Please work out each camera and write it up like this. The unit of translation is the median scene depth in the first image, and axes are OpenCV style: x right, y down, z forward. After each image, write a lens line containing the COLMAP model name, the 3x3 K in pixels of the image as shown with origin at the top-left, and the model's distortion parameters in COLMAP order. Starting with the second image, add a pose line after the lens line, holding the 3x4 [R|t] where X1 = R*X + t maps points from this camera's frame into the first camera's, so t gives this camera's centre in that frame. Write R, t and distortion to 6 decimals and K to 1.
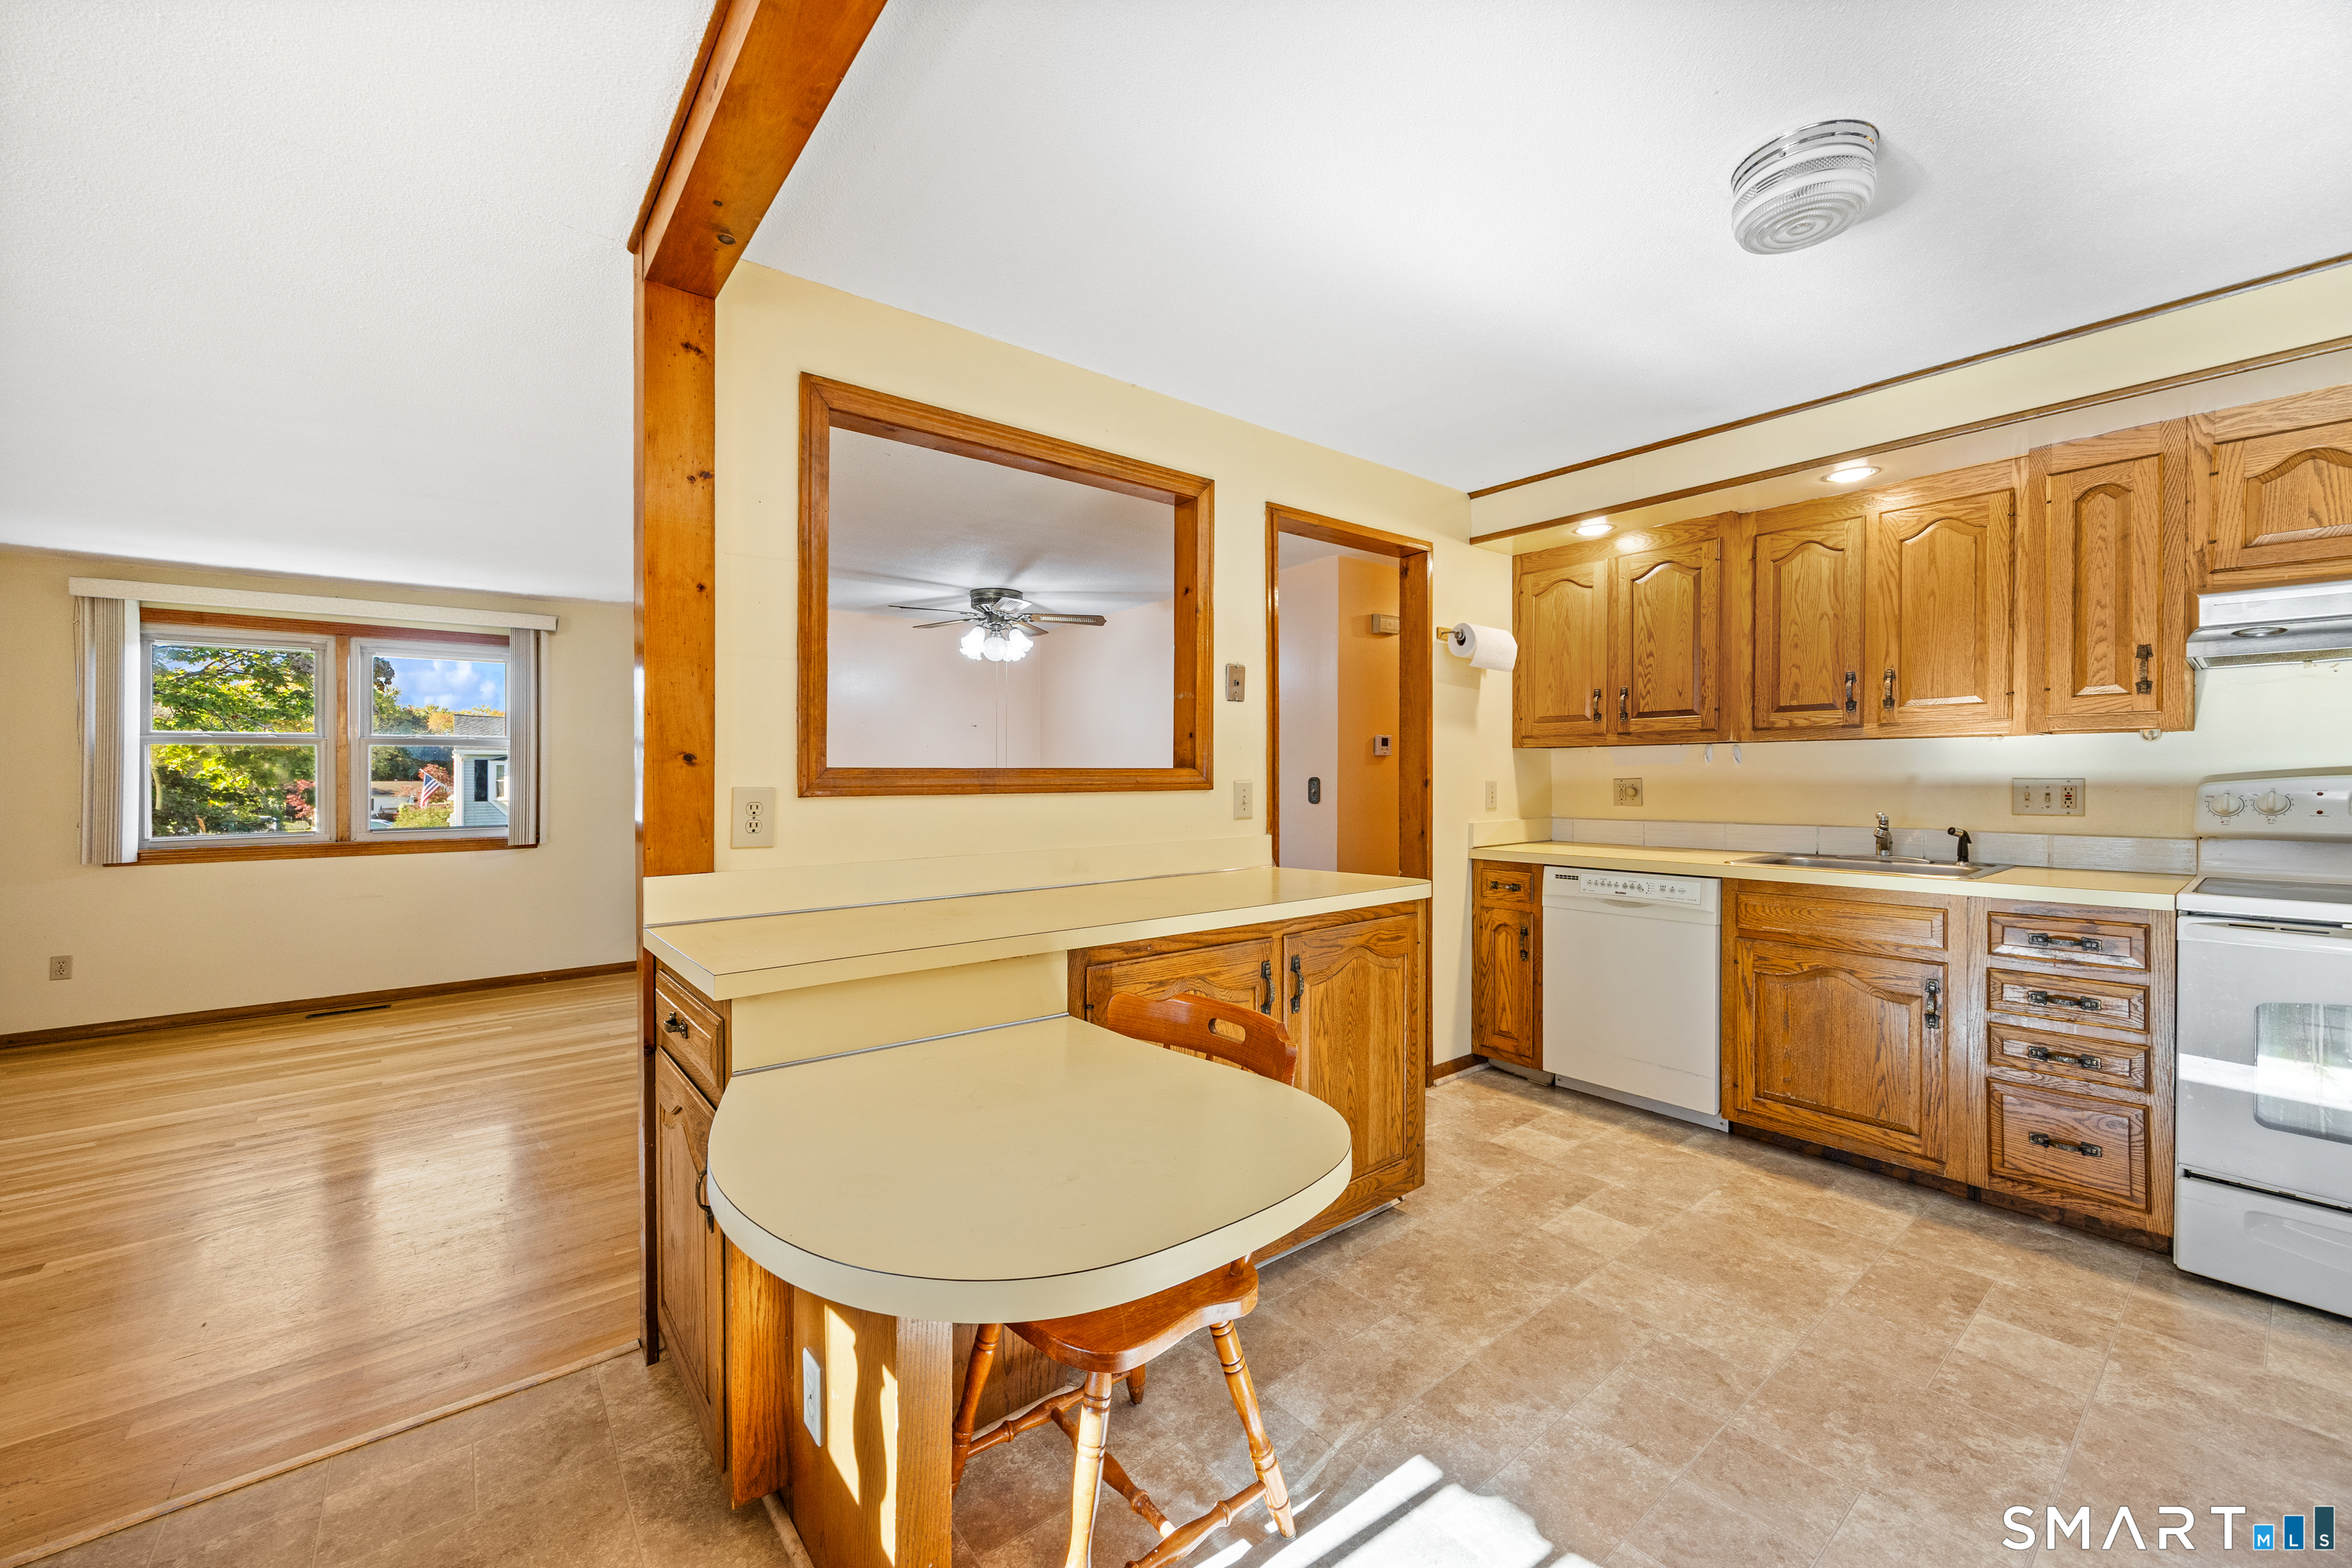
lens RADIAL K [[917.5, 0, 1173.4], [0, 917.5, 782.6], [0, 0, 1]] dist [-0.002775, 0.000206]
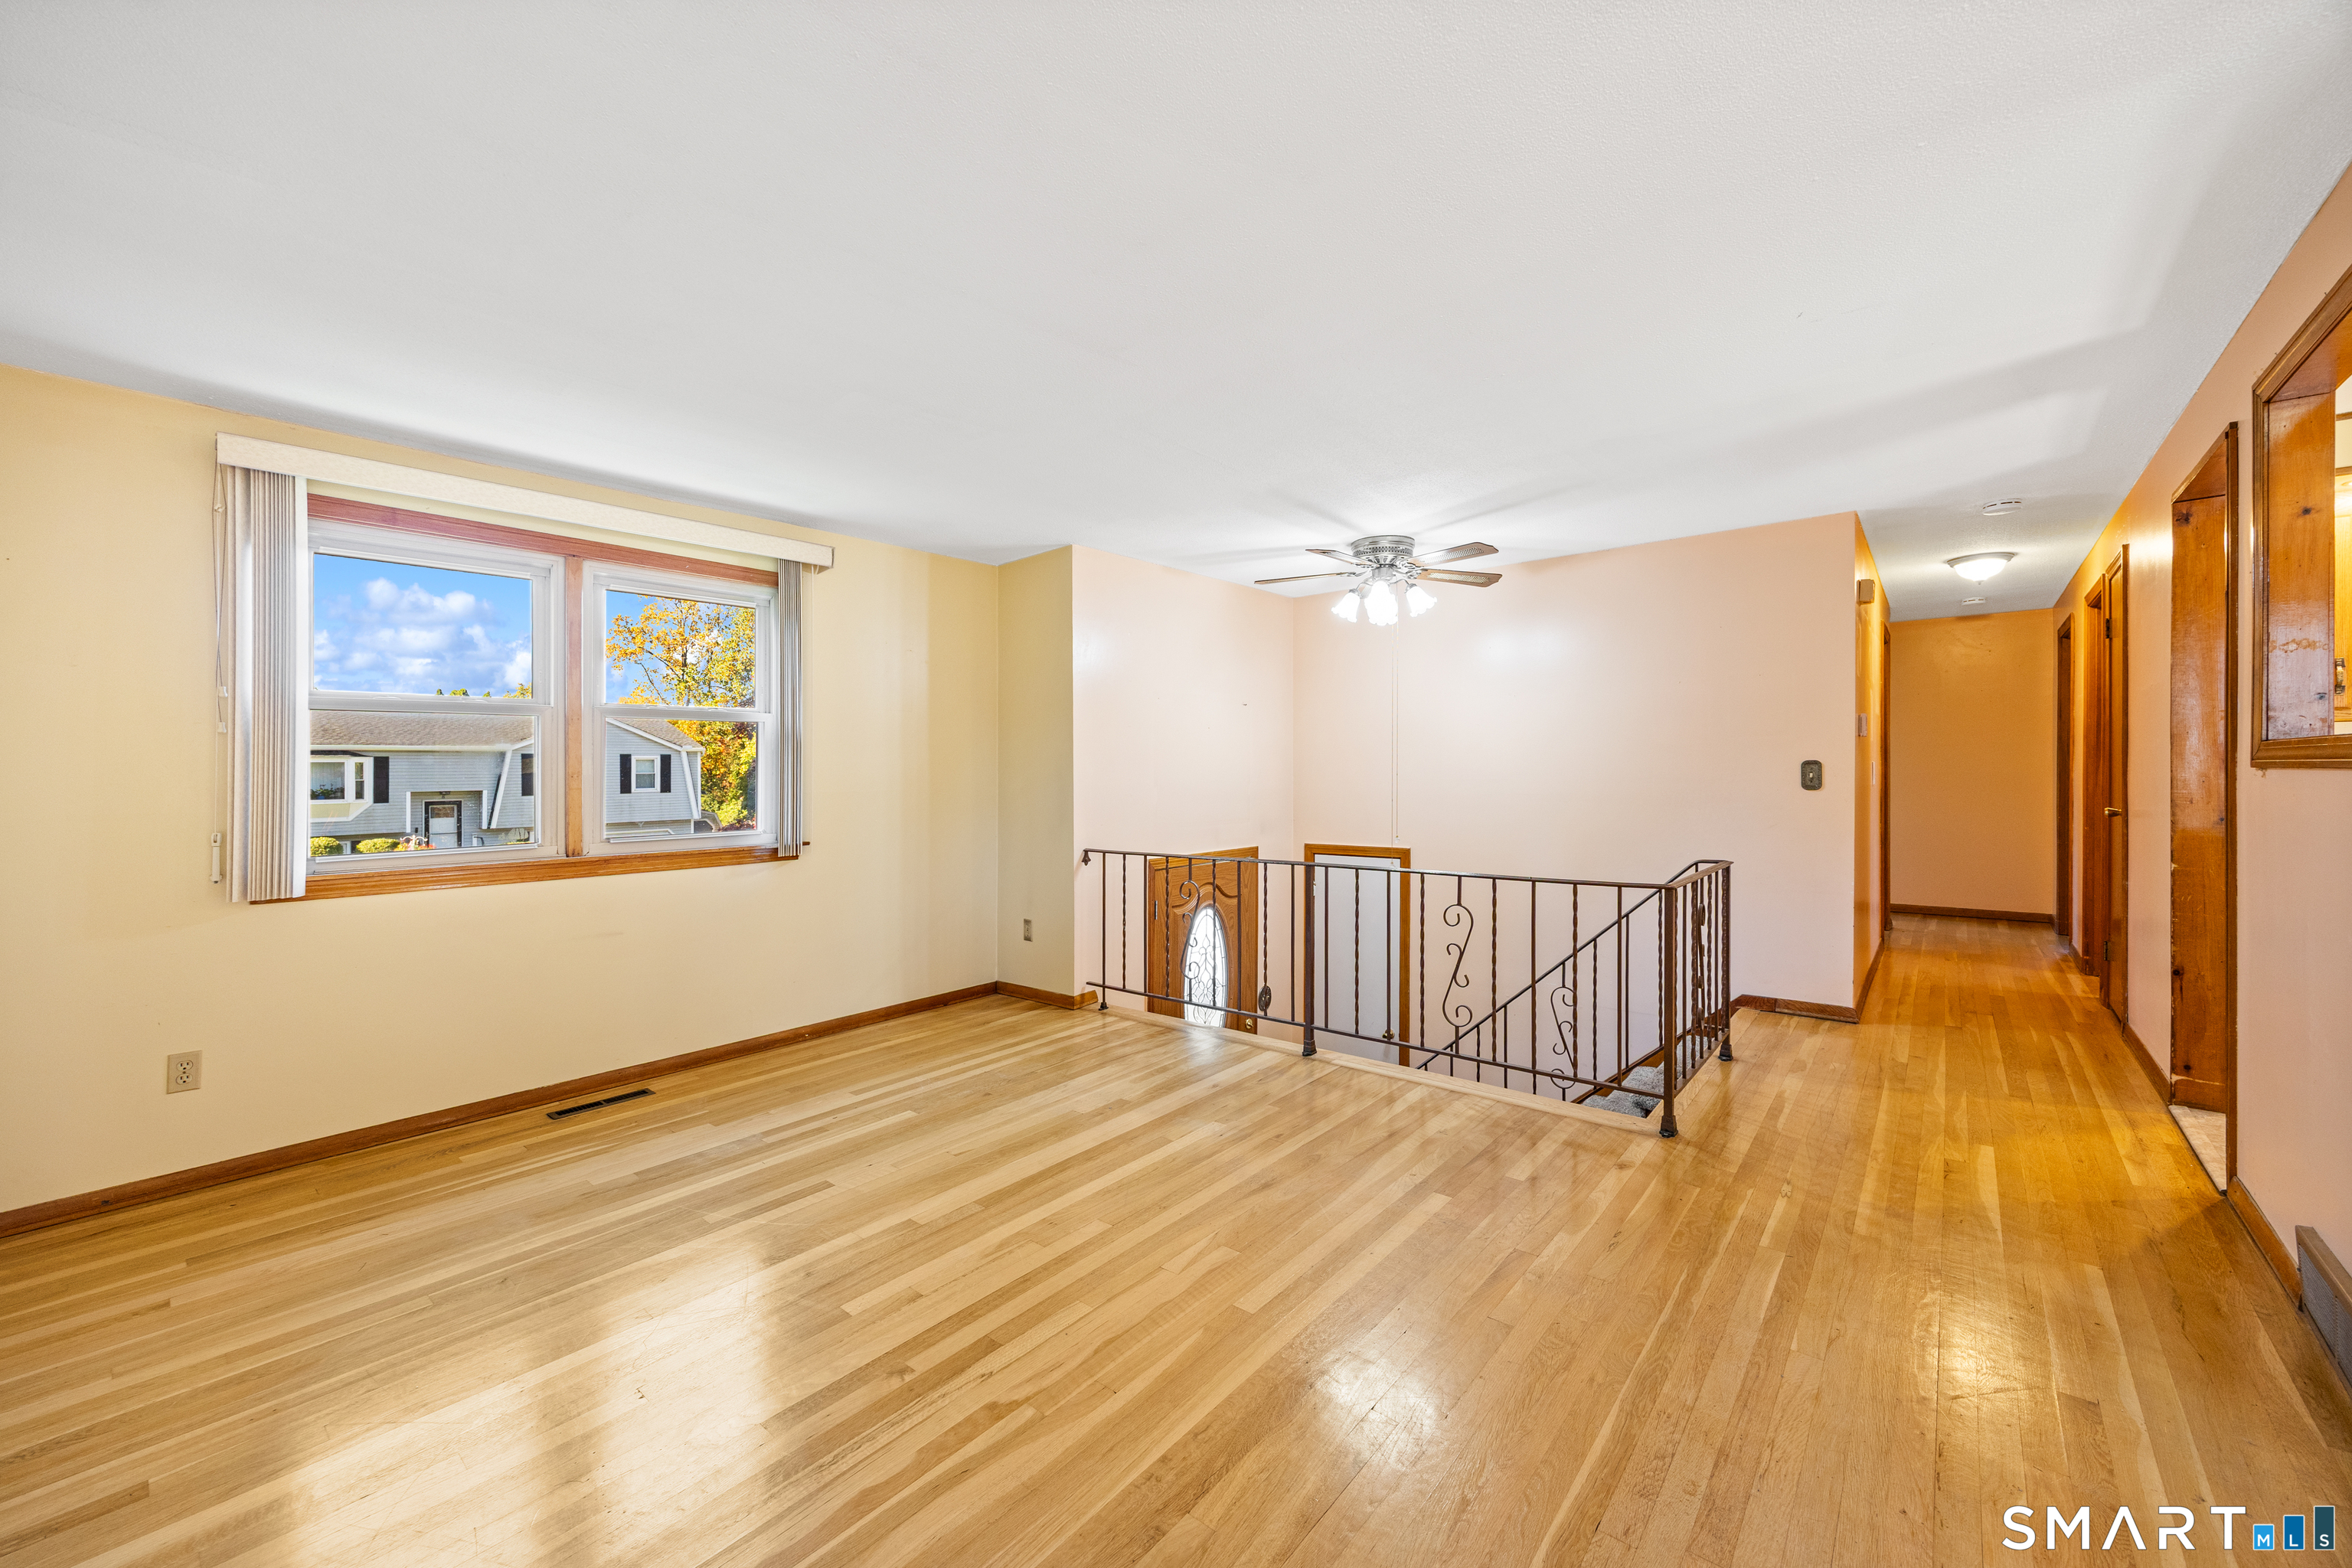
lens RADIAL K [[917.5, 0, 1170.4], [0, 917.5, 789.0], [0, 0, 1]] dist [-0.002775, 0.000206]
pose [[0.980799, -0.007590, 0.194872, -1.091790], [0.005124, 0.999900, 0.013158, 0.012070], [-0.194952, -0.011907, 0.980740, 0.429310]]
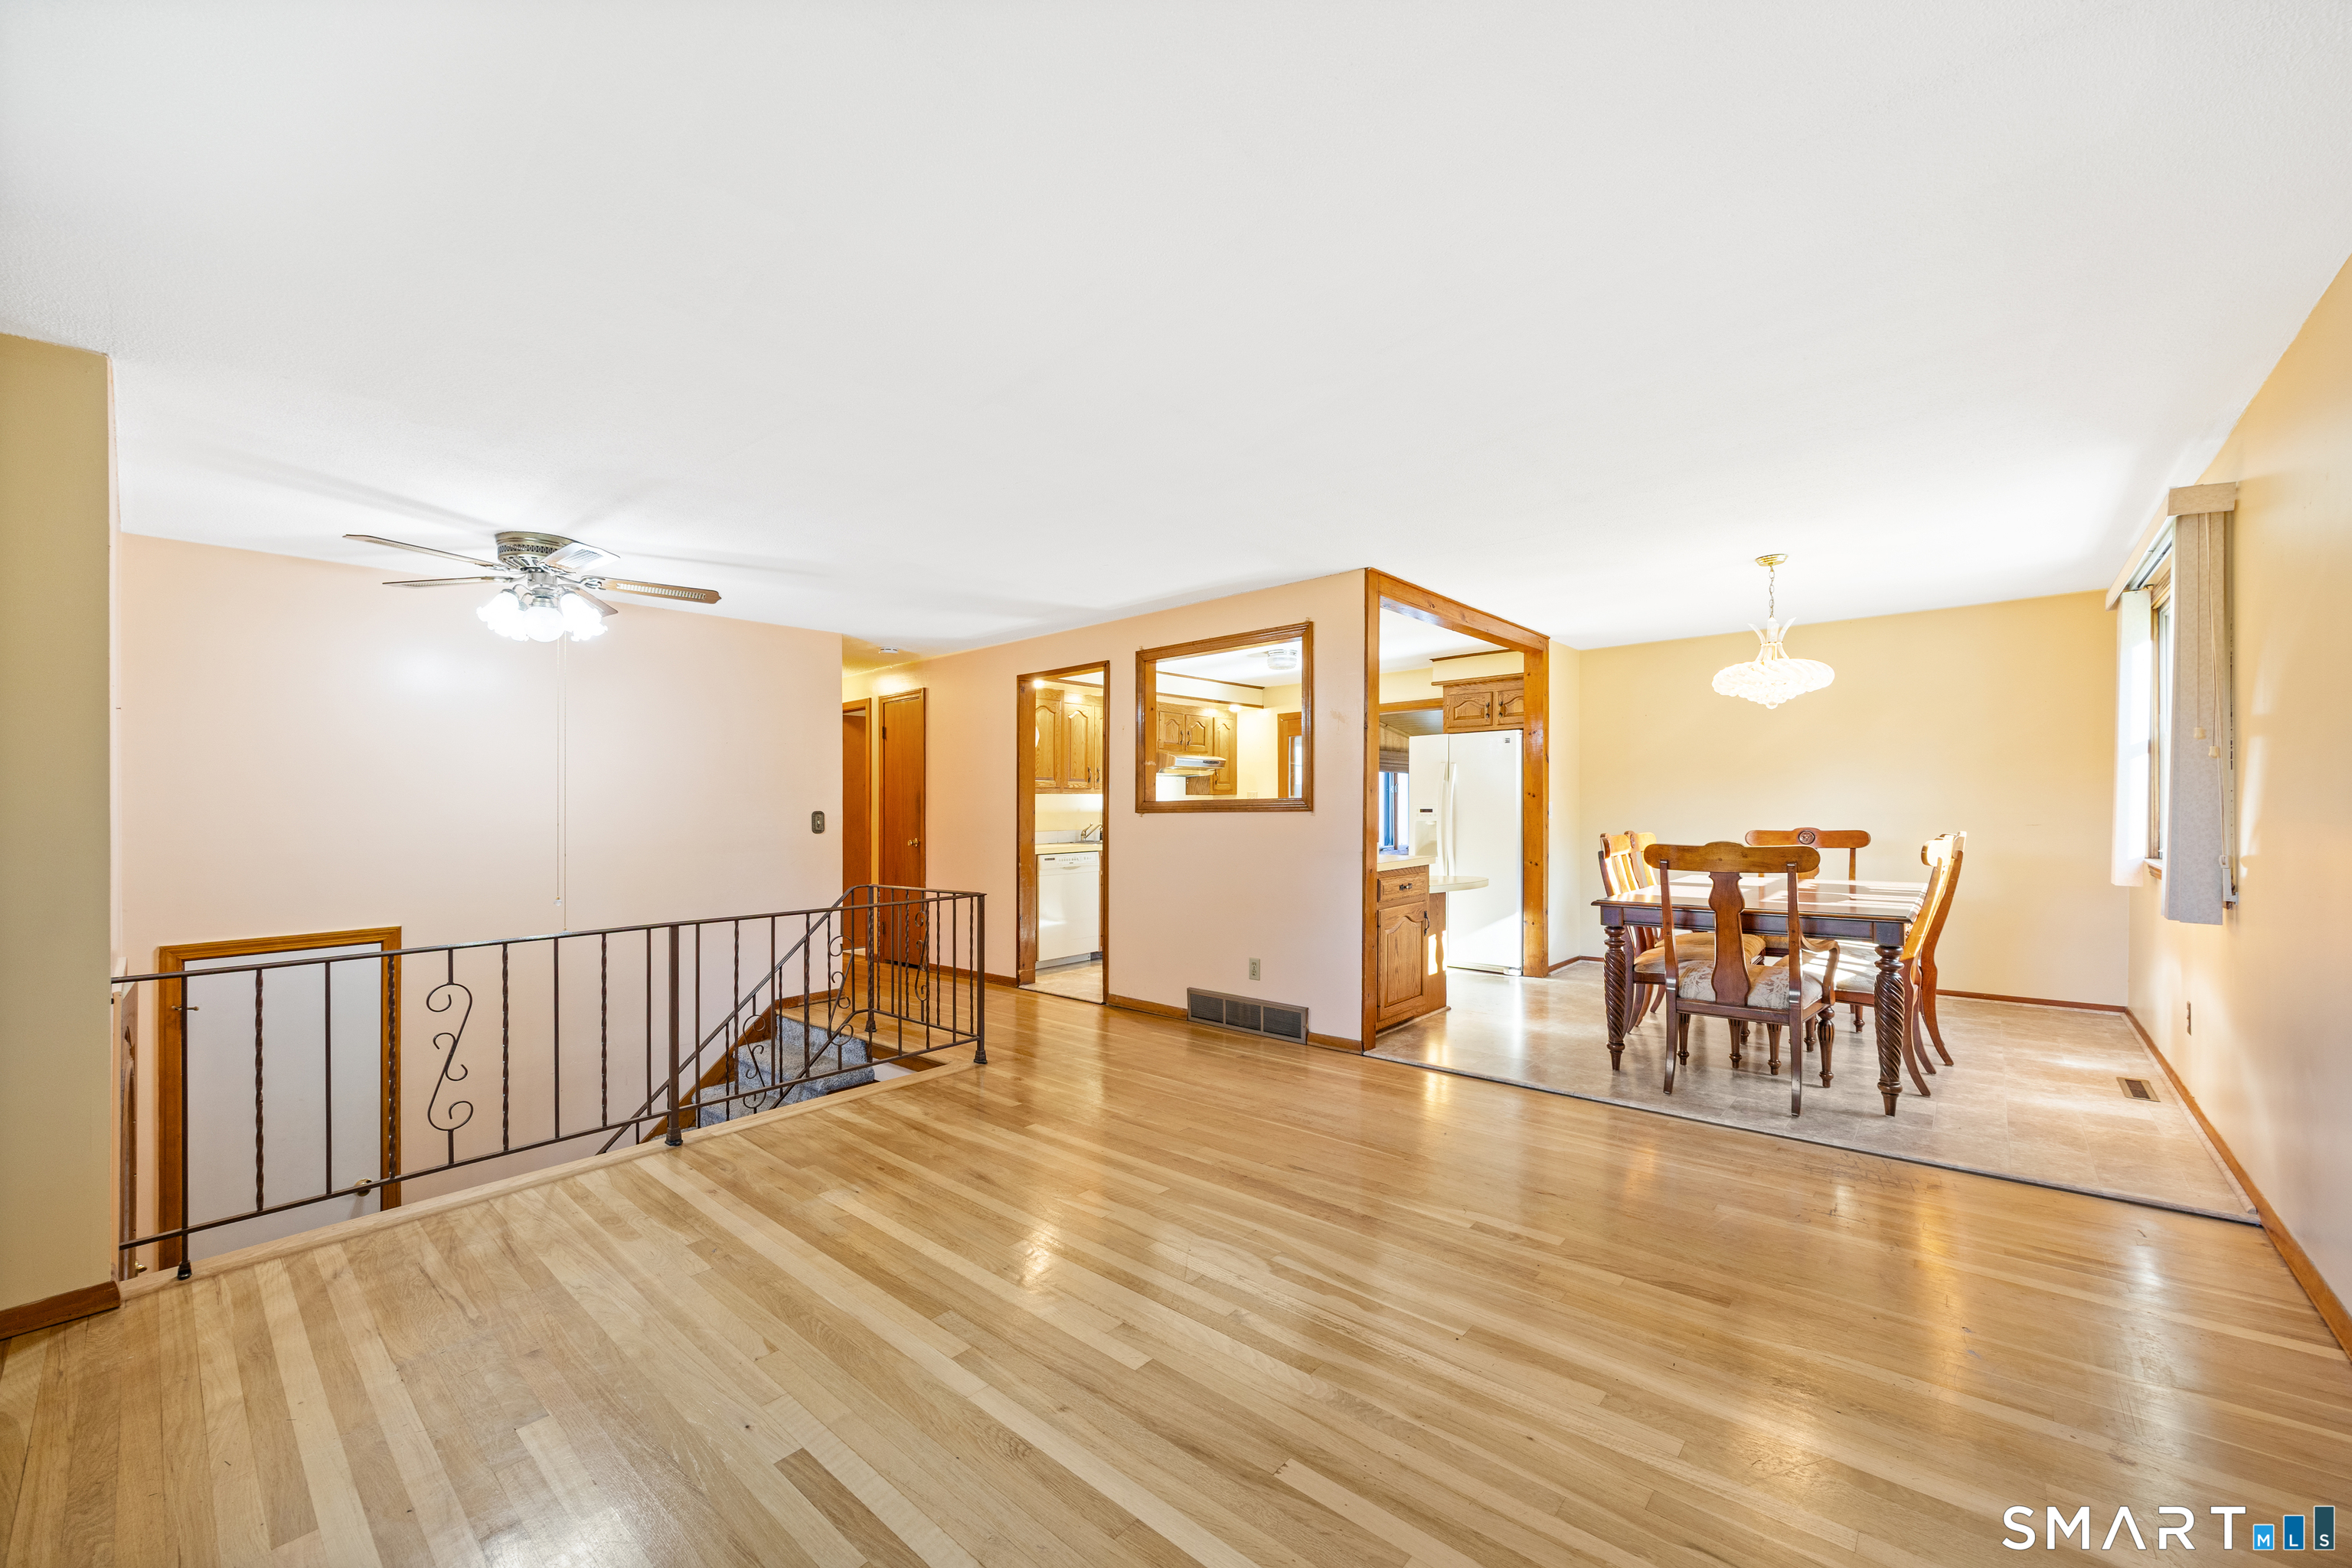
lens RADIAL K [[917.5, 0, 1178.0], [0, 917.5, 799.1], [0, 0, 1]] dist [-0.002775, 0.000206]
pose [[-0.176214, 0.016742, 0.984210, -1.927524], [0.019806, 0.999713, -0.013459, 0.010064], [-0.984153, 0.017121, -0.176495, 1.296495]]
